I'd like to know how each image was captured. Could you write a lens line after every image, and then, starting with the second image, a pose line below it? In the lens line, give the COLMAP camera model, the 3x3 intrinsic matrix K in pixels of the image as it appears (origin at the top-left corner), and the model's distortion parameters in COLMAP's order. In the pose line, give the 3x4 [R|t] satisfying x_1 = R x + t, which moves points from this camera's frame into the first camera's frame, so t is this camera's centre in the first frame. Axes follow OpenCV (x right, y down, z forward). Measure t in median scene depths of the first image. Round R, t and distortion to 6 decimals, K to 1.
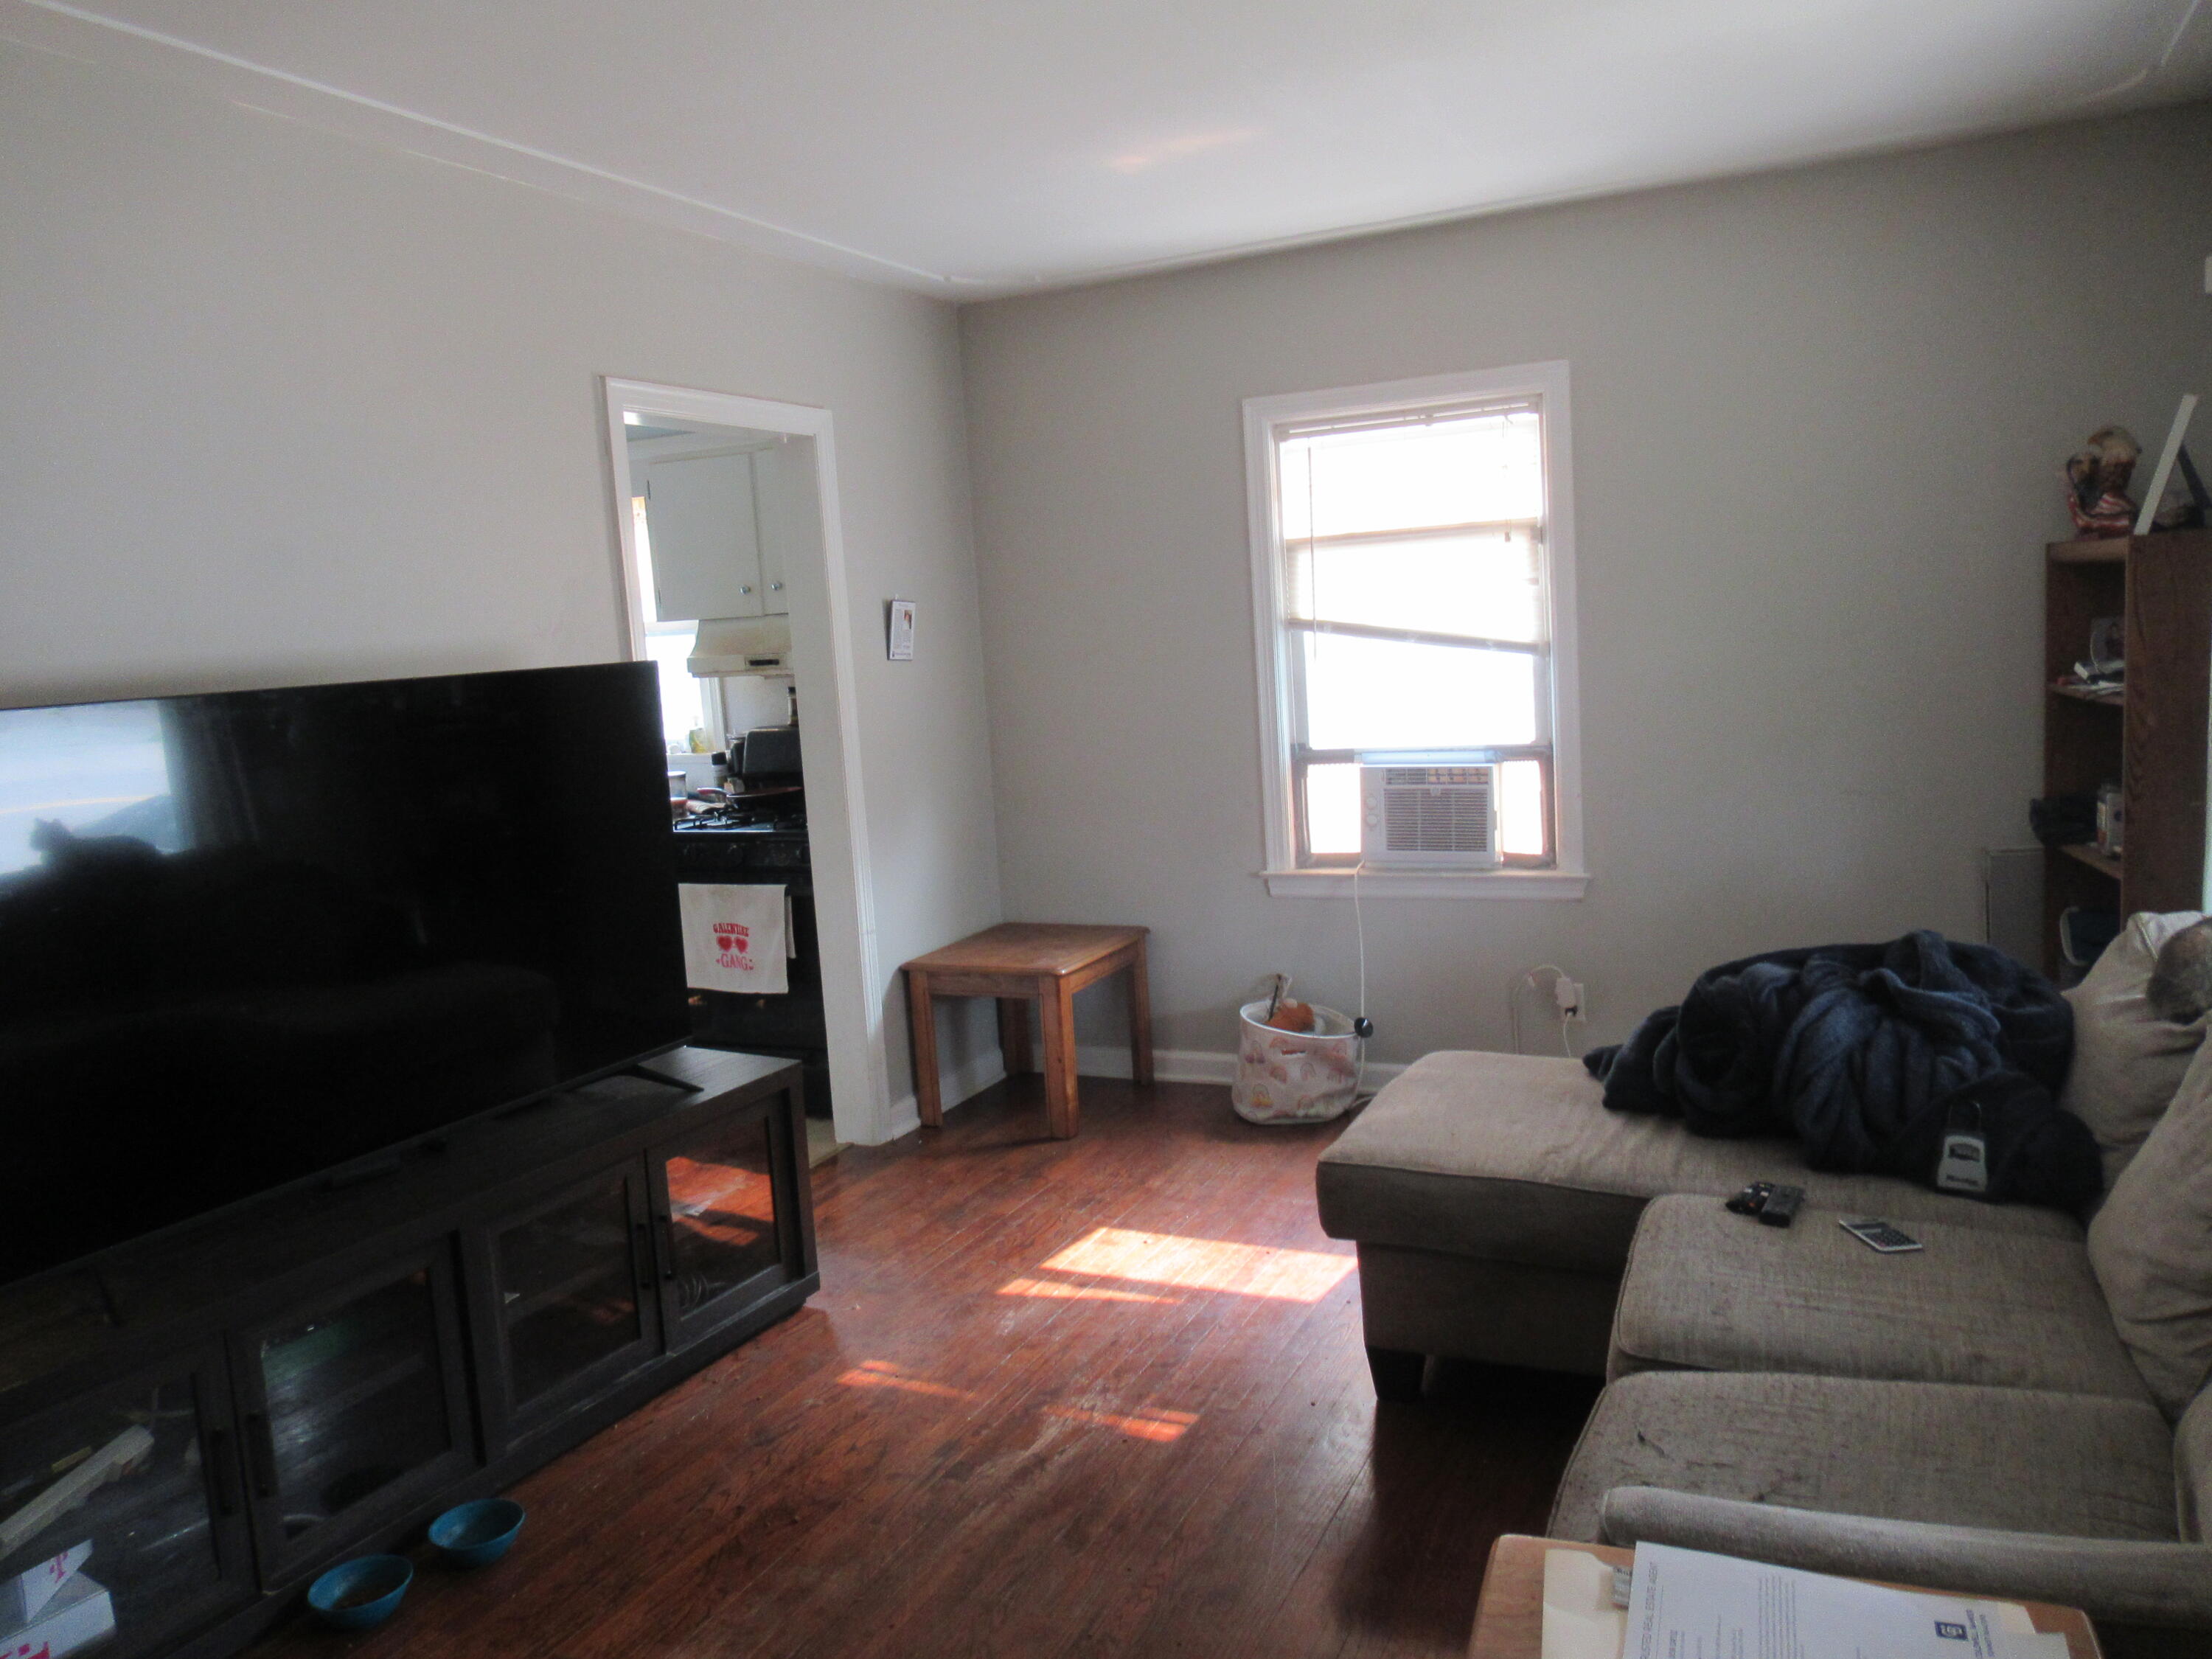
lens RADIAL K [[1662.0, 0, 1109.4], [0, 1662.0, 829.8], [0, 0, 1]] dist [-0.005492, -0.002645]
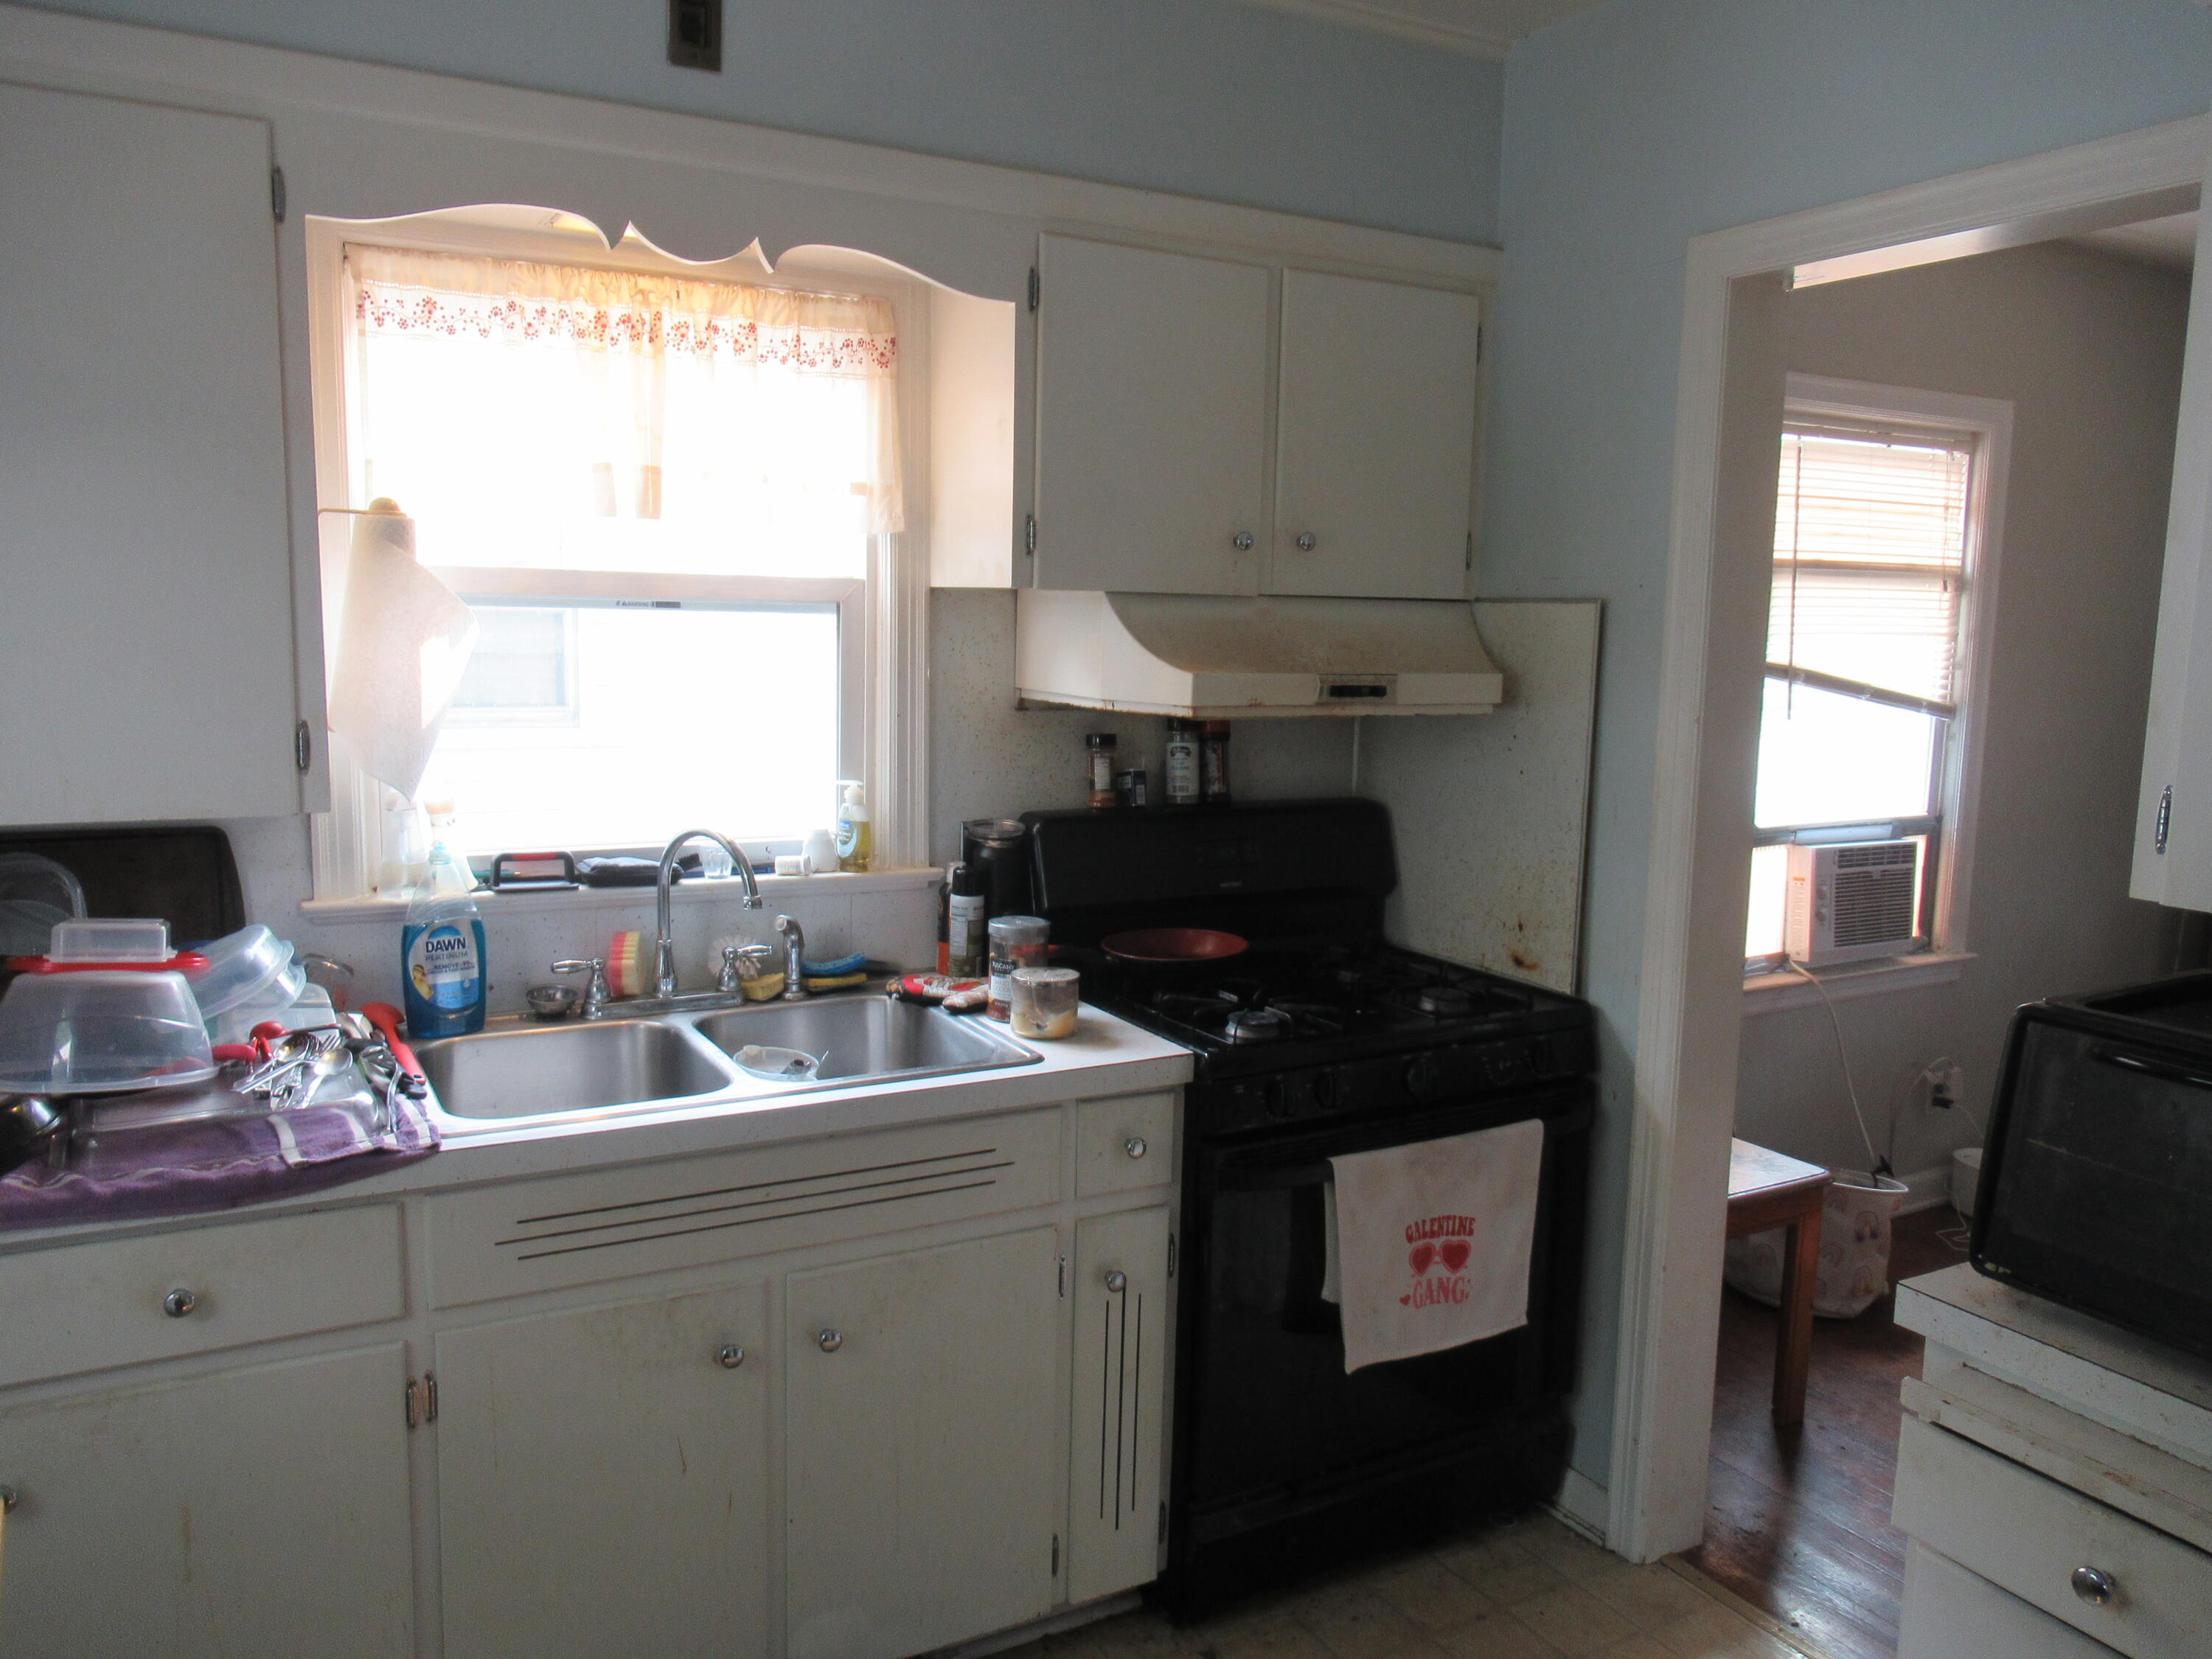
lens RADIAL K [[1662.0, 0, 1103.4], [0, 1662.0, 832.4], [0, 0, 1]] dist [-0.005492, -0.002645]
pose [[0.565319, -0.034746, 0.824140, -0.711682], [0.051936, 0.998629, 0.006477, -0.068765], [-0.823236, 0.039142, 0.566349, 0.823722]]
